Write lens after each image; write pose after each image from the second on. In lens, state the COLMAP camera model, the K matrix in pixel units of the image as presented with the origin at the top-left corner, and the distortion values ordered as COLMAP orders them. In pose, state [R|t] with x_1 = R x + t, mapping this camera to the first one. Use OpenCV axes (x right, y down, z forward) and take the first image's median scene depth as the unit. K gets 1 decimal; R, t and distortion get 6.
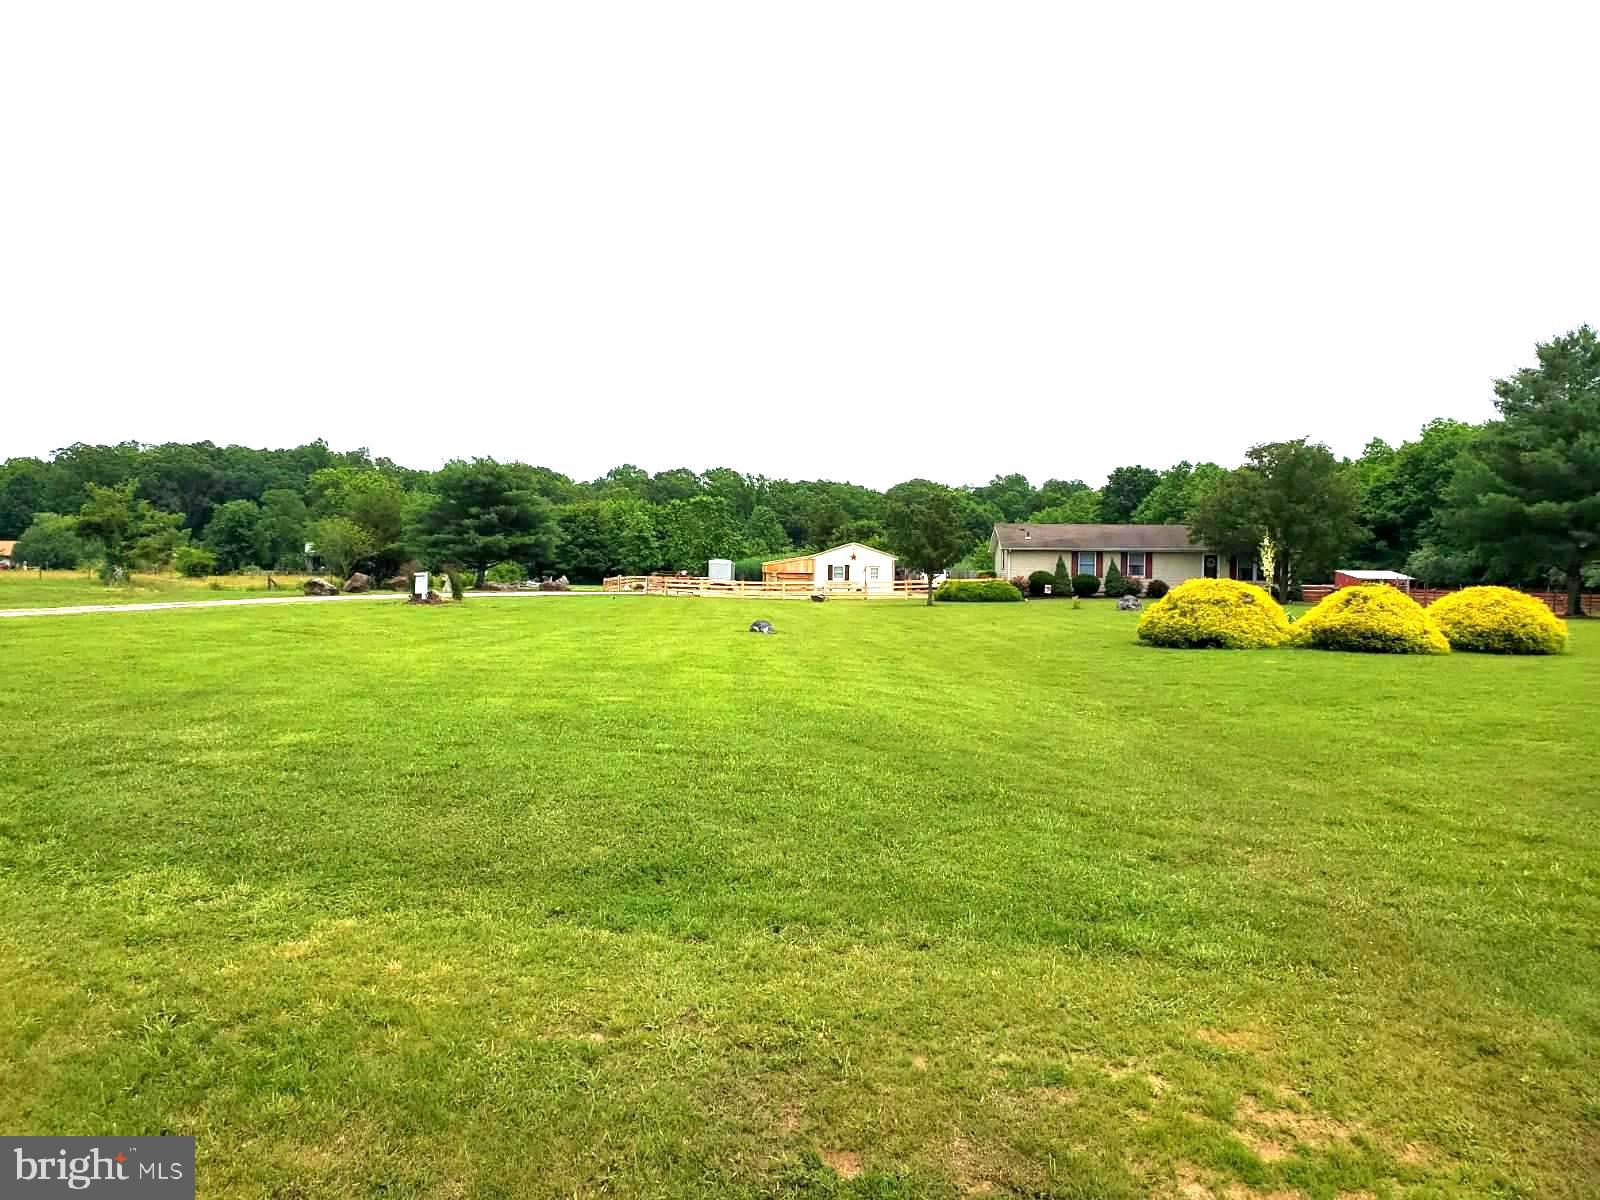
lens RADIAL K [[1252.1, 0, 800.0], [0, 1252.1, 600.0], [0, 0, 1]] dist [0.173710, -0.298126]
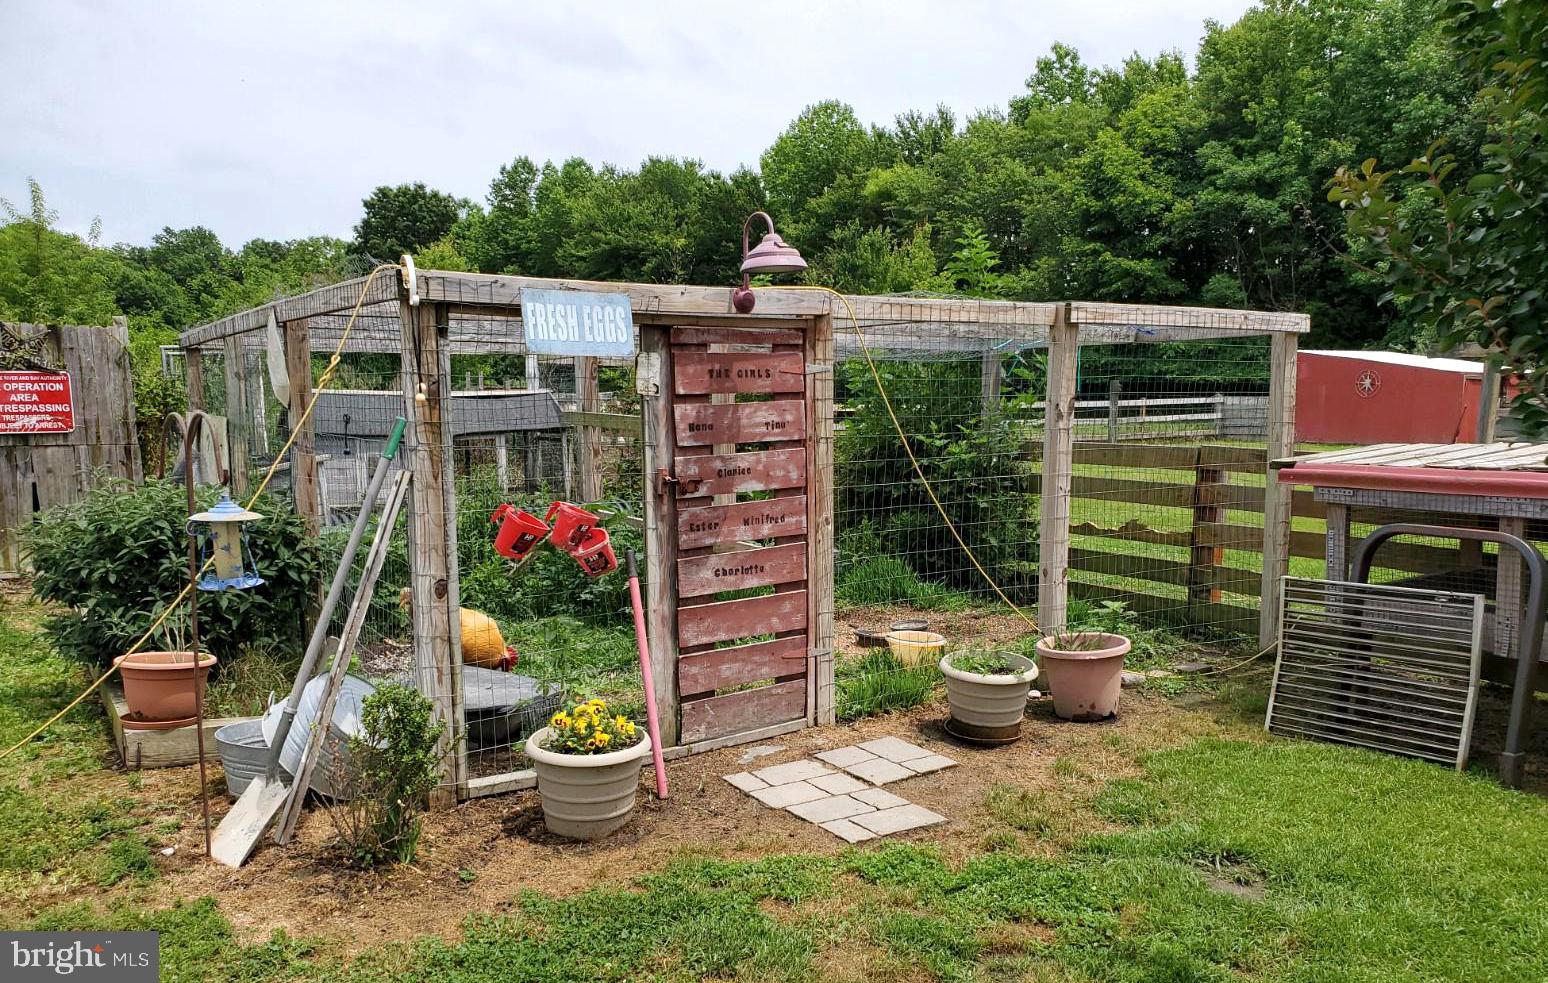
lens RADIAL K [[1263.4, 0, 799.6], [0, 1263.4, 618.2], [0, 0, 1]] dist [-0.004673, 0.005425]
pose [[0.828408, -0.119727, 0.547179, 0.209070], [0.027838, 0.984482, 0.173266, -0.022944], [-0.559433, -0.128303, 0.818886, 1.145749]]
